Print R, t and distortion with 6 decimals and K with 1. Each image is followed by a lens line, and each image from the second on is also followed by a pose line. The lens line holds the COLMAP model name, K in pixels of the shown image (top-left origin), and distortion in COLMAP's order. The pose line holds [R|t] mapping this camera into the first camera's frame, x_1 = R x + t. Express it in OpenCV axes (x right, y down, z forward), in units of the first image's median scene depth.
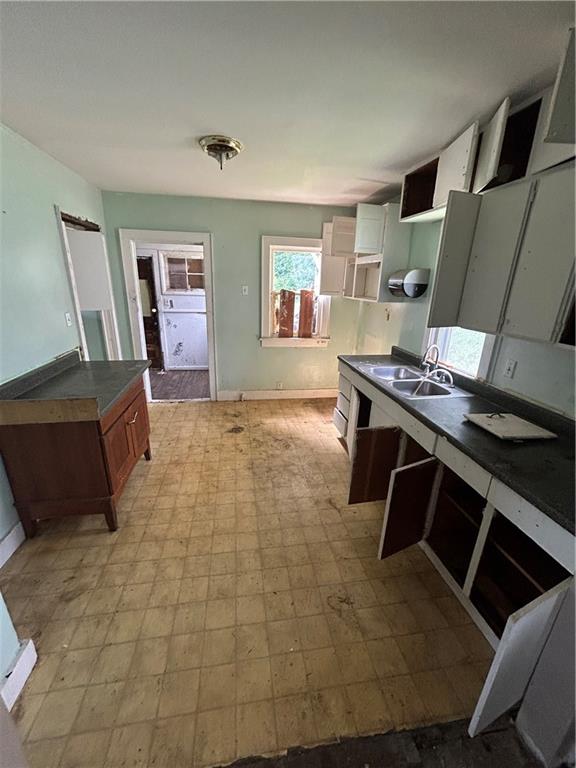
lens RADIAL K [[309.3, 0, 286.2], [0, 309.3, 382.9], [0, 0, 1]] dist [-0.002293, -0.000089]
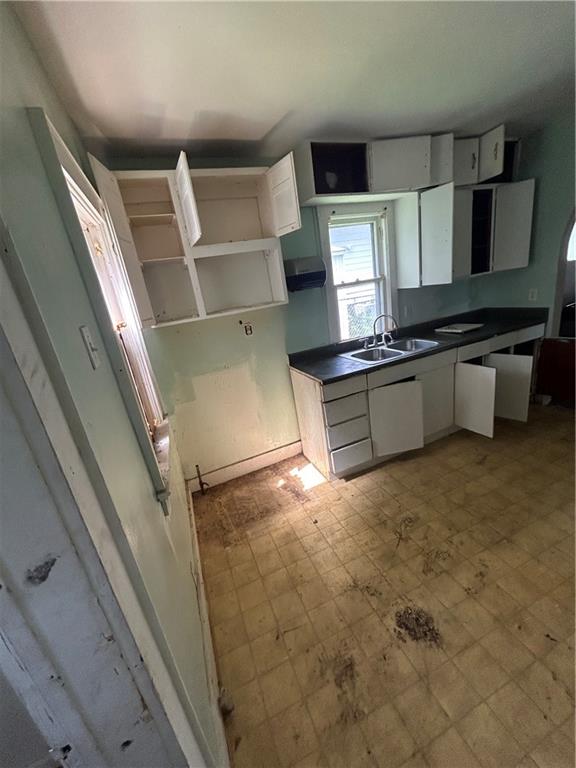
lens RADIAL K [[309.3, 0, 290.4], [0, 309.3, 382.3], [0, 0, 1]] dist [-0.002293, -0.000089]
pose [[-0.218656, -0.293410, 0.930645, -0.412914], [0.438802, 0.822289, 0.362344, -0.334650], [-0.871575, 0.487598, -0.051049, 1.020639]]
